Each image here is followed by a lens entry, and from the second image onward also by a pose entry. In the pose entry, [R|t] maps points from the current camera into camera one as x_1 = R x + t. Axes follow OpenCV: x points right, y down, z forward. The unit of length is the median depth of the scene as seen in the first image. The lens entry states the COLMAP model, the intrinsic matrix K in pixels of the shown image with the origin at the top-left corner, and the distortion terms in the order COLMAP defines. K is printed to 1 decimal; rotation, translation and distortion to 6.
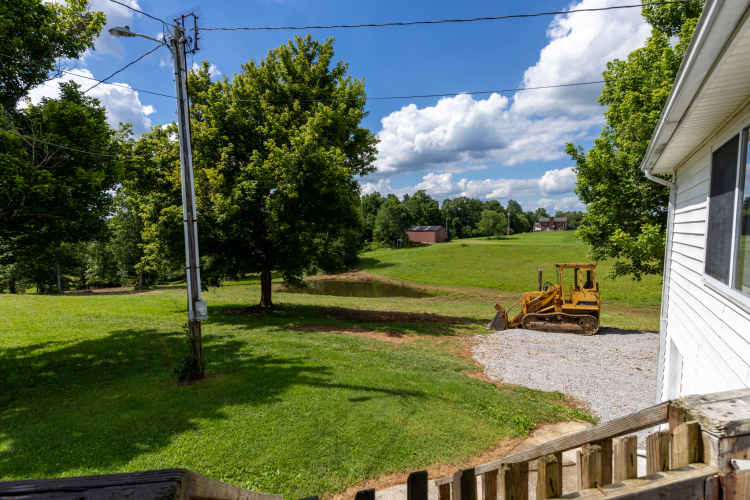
lens RADIAL K [[351.1, 0, 374.1], [0, 351.1, 251.6], [0, 0, 1]] dist [0.001471, 0.000154]
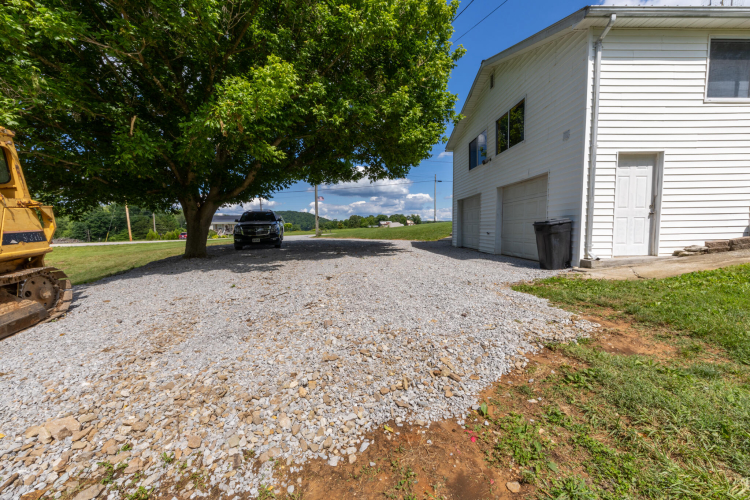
lens RADIAL K [[299.5, 0, 376.2], [0, 299.5, 252.2], [0, 0, 1]] dist [0.001971, 0.000275]
pose [[-0.588680, -0.058634, 0.806237, 0.090932], [0.067429, 0.990328, 0.121256, 0.095719], [-0.805549, 0.125744, -0.579033, 0.570389]]
